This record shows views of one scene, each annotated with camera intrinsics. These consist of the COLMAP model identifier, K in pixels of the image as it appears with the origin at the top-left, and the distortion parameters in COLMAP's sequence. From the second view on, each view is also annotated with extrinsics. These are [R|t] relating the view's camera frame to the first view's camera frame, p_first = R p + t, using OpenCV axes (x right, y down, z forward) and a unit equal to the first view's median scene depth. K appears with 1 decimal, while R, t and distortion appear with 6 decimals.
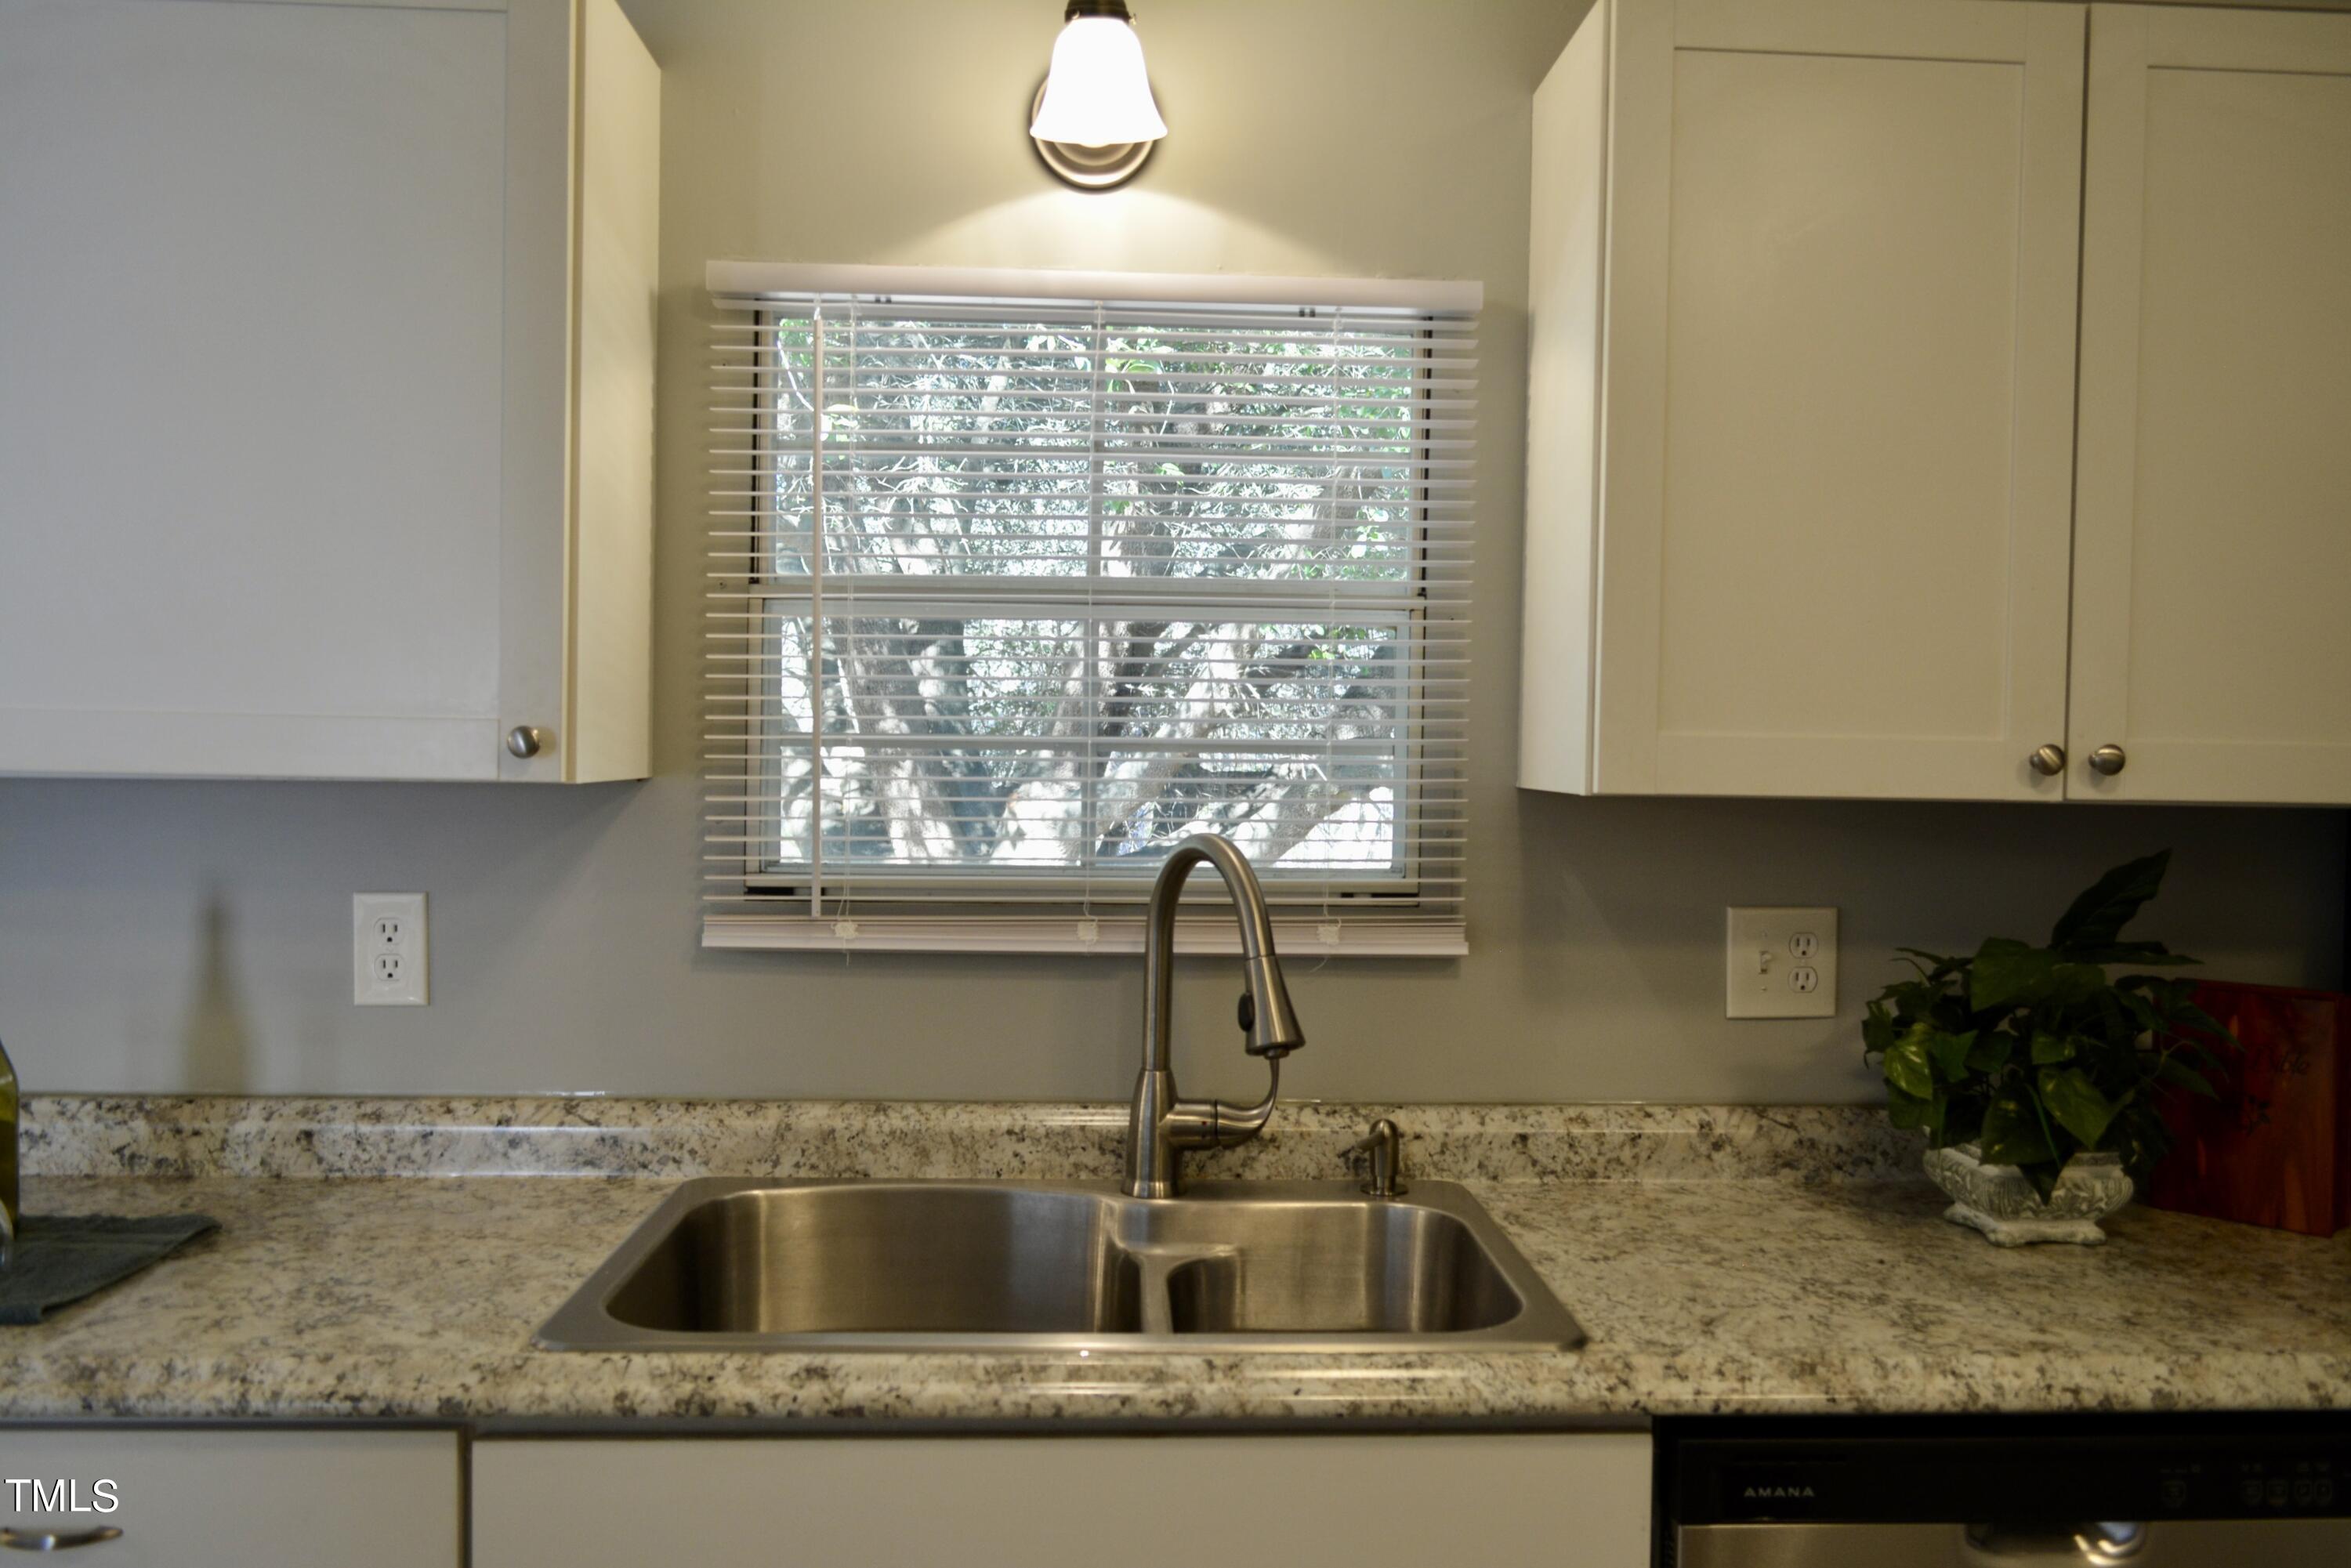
lens RADIAL K [[1838.0, 0, 1171.2], [0, 1838.0, 784.7], [0, 0, 1]] dist [-0.017250, 0.007573]
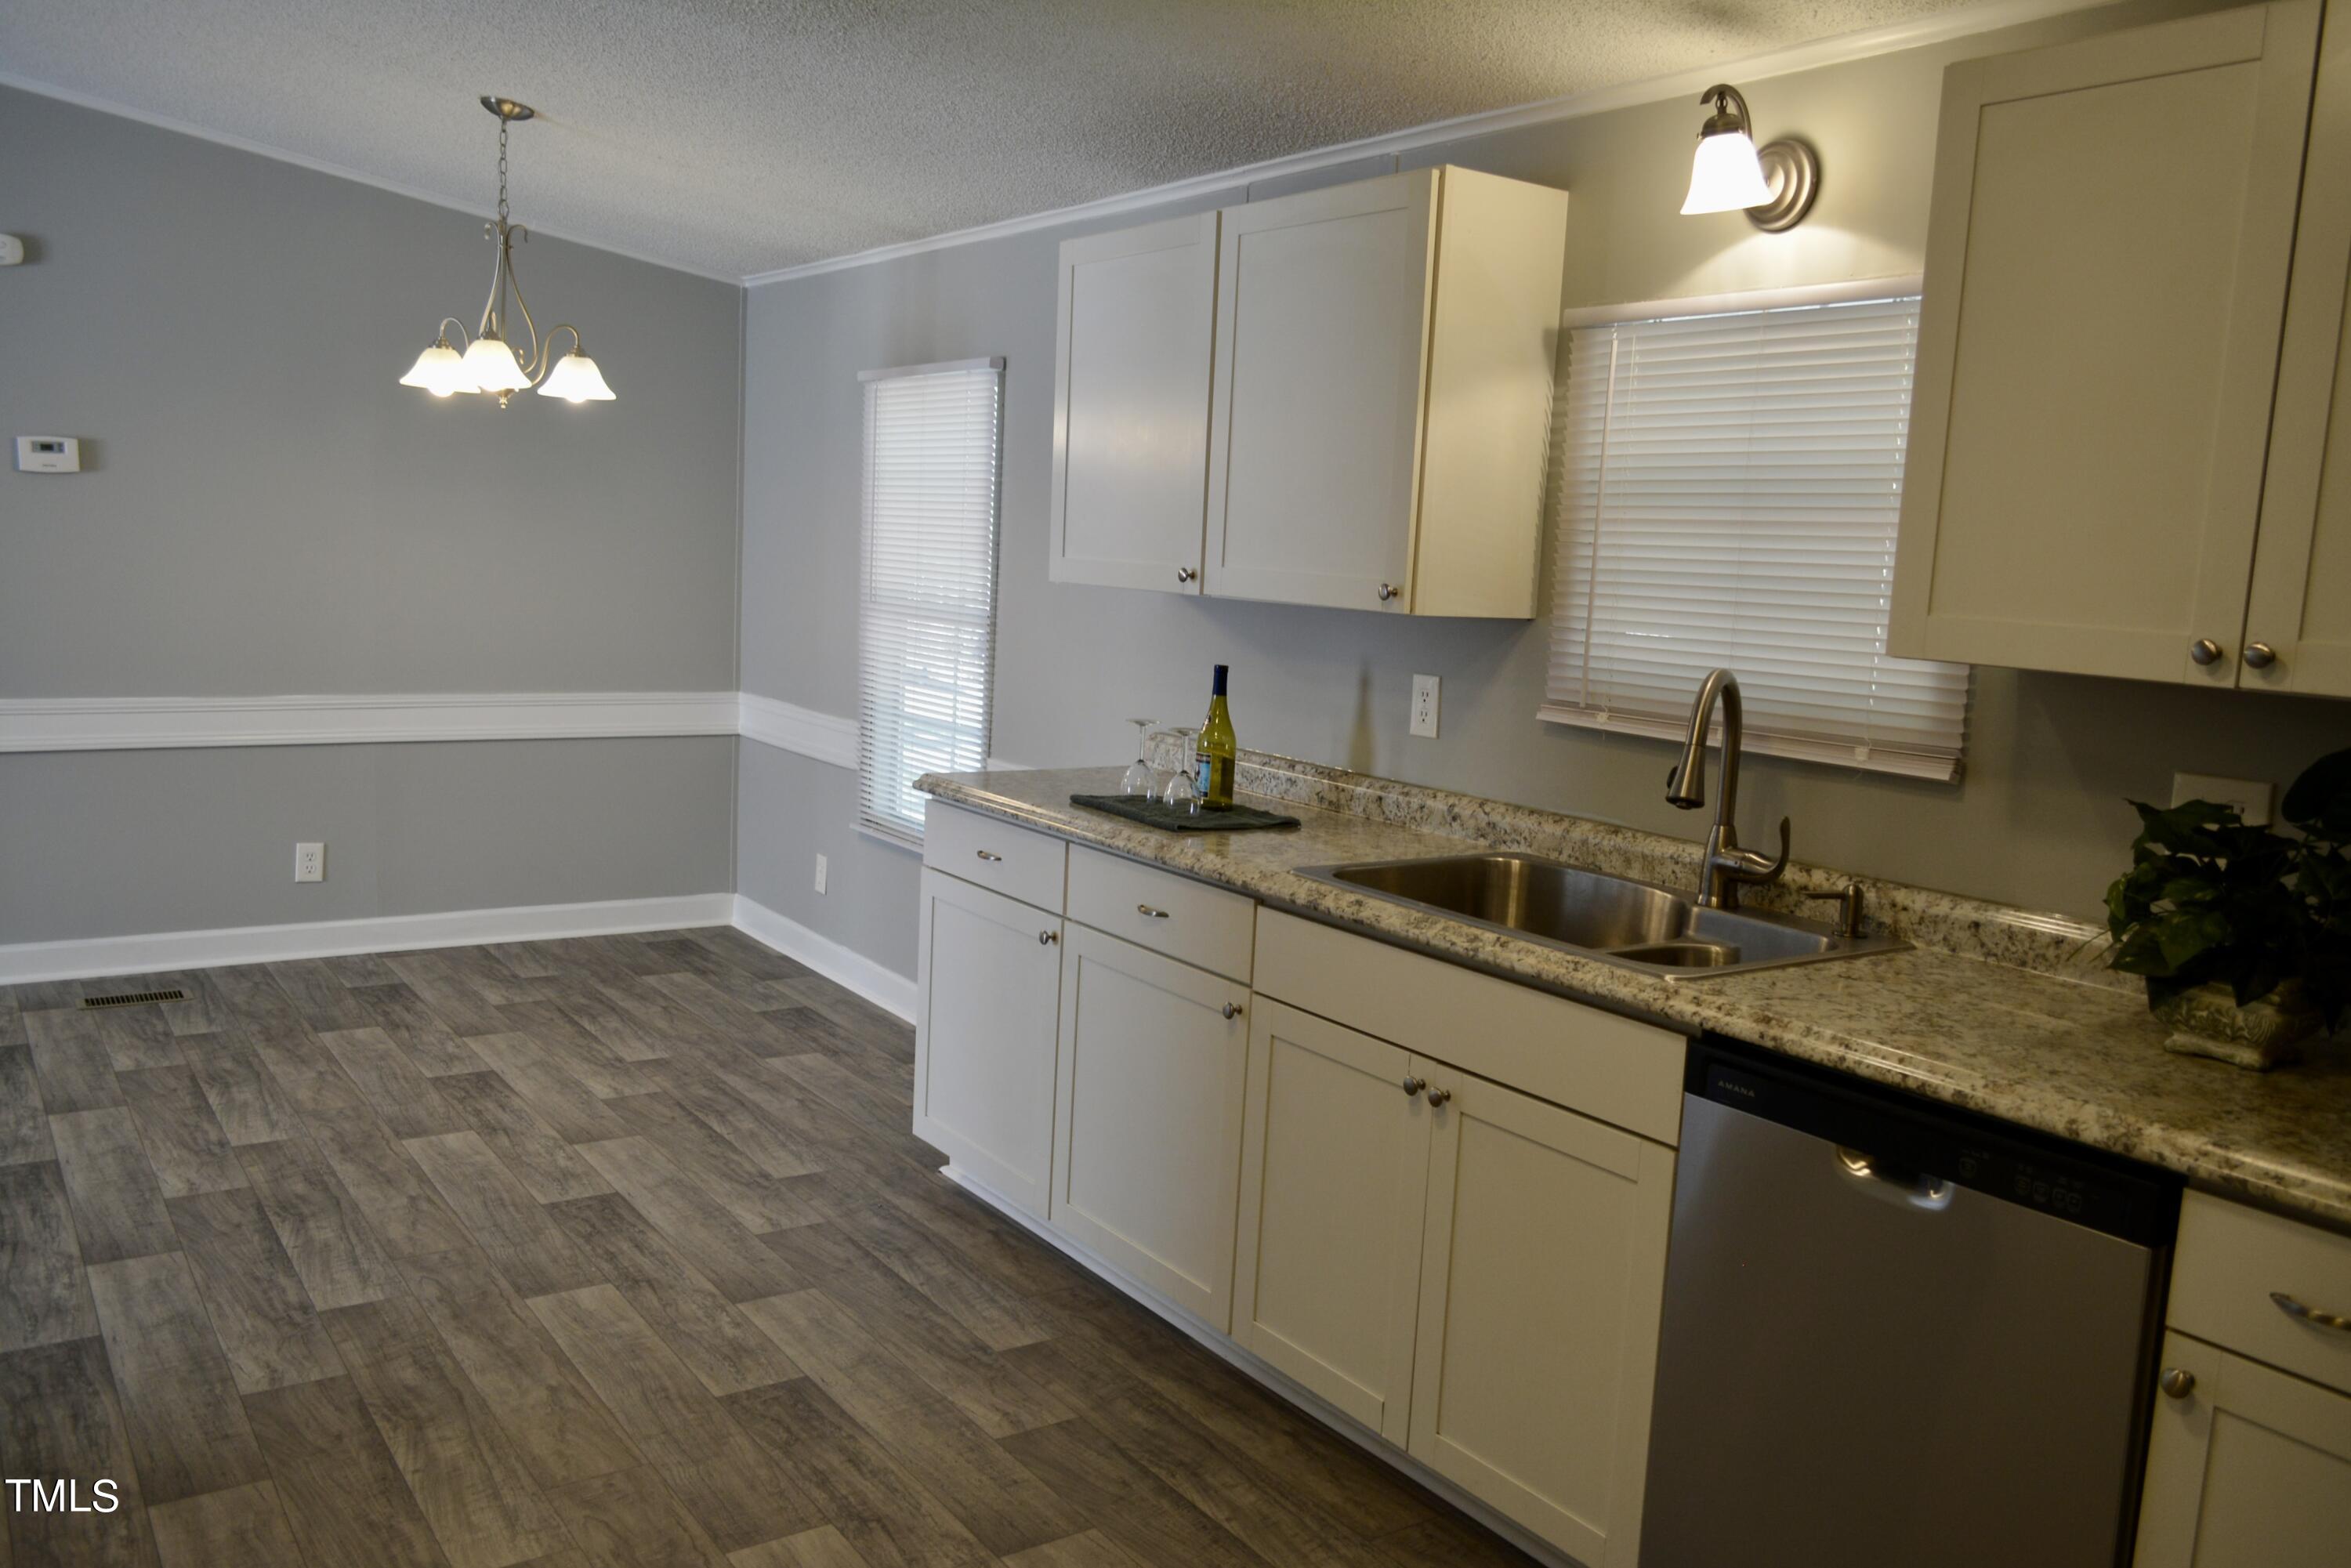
lens RADIAL K [[1815.7, 0, 1222.2], [0, 1815.7, 789.2], [0, 0, 1]] dist [-0.017312, 0.011107]
pose [[0.550290, 0.124096, -0.825701, 0.987189], [-0.065590, 0.992263, 0.105416, -0.005871], [0.832394, -0.003852, 0.554171, -0.177079]]
